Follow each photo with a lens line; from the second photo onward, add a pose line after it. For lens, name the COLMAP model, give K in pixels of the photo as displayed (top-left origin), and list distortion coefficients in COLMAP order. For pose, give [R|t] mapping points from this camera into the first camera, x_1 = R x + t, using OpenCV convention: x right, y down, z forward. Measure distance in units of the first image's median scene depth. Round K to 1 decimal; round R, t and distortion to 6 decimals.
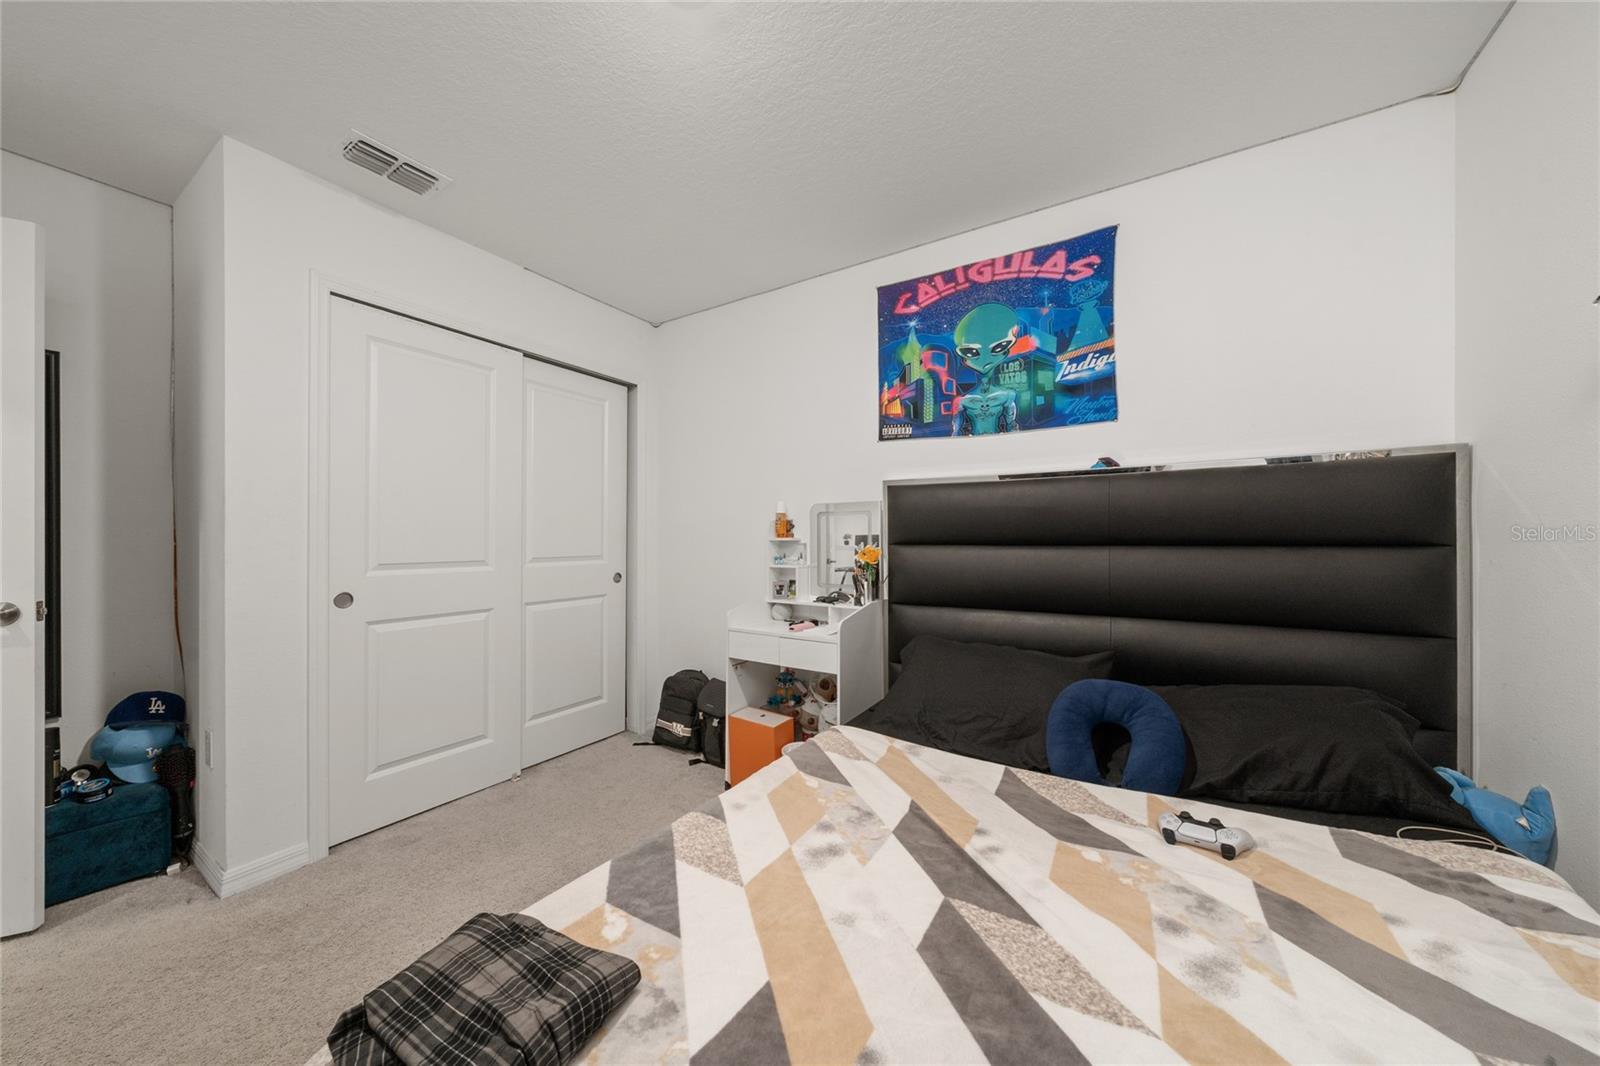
lens RADIAL K [[543.8, 0, 792.9], [0, 543.8, 539.2], [0, 0, 1]] dist [-0.000982, -0.000072]
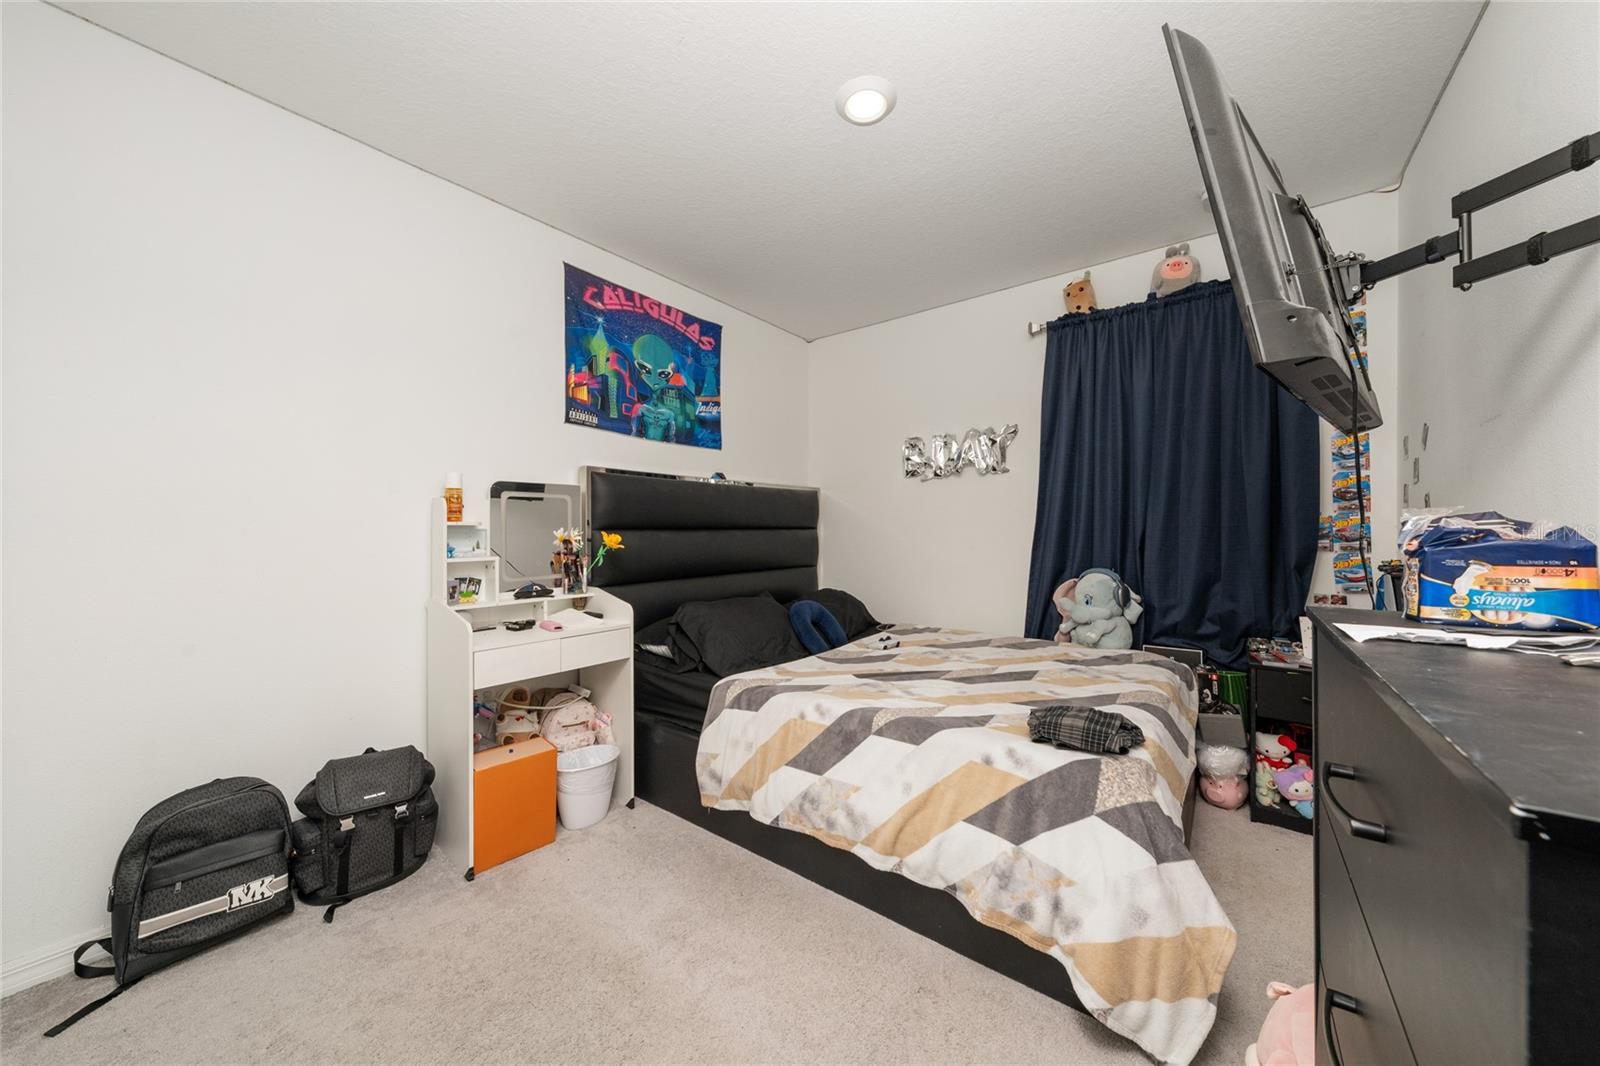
lens RADIAL K [[543.8, 0, 798.3], [0, 543.8, 525.5], [0, 0, 1]] dist [-0.000982, -0.000072]
pose [[0.103901, 0.004754, 0.994576, -0.826876], [-0.000584, 0.999989, -0.004719, 0.006668], [-0.994587, -0.000090, 0.103902, 0.537072]]
